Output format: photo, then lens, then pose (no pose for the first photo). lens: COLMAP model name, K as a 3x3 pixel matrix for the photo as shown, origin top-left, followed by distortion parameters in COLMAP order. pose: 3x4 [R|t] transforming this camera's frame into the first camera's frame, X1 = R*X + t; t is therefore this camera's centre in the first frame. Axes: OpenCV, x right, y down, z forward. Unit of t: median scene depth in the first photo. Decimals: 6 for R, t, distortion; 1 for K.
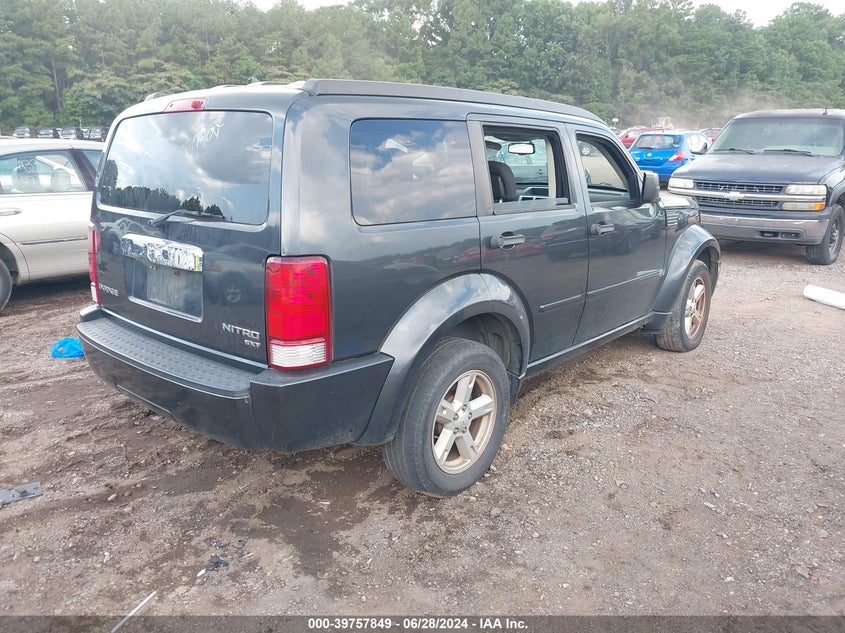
lens RADIAL K [[694.6, 0, 422.8], [0, 694.6, 302.1], [0, 0, 1]] dist [0.006892, 0.003015]
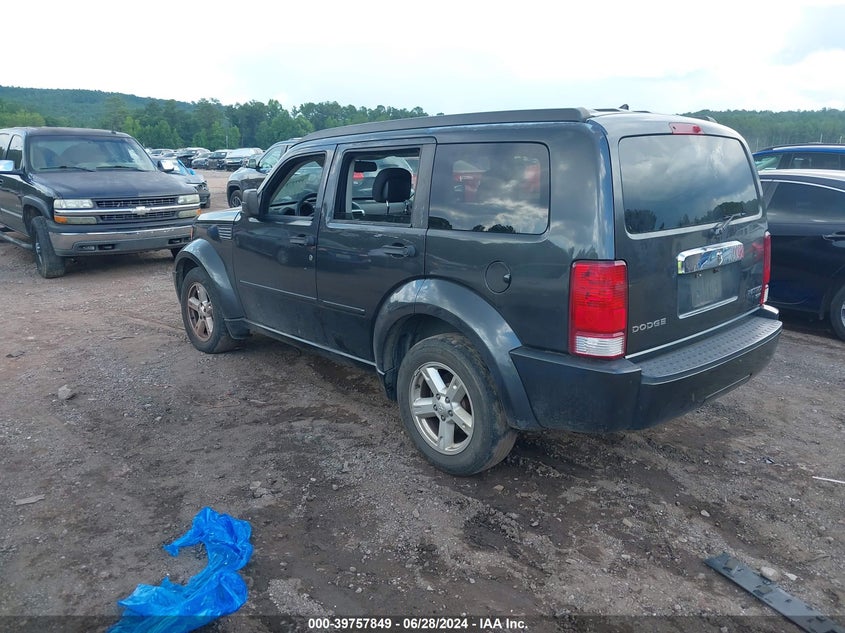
lens RADIAL K [[694.6, 0, 422.8], [0, 694.6, 302.1], [0, 0, 1]] dist [0.006892, 0.003015]
pose [[0.088145, -0.213362, 0.972989, -1.187730], [0.234409, 0.953802, 0.187919, -0.251486], [-0.968134, 0.211513, 0.134086, 1.018535]]
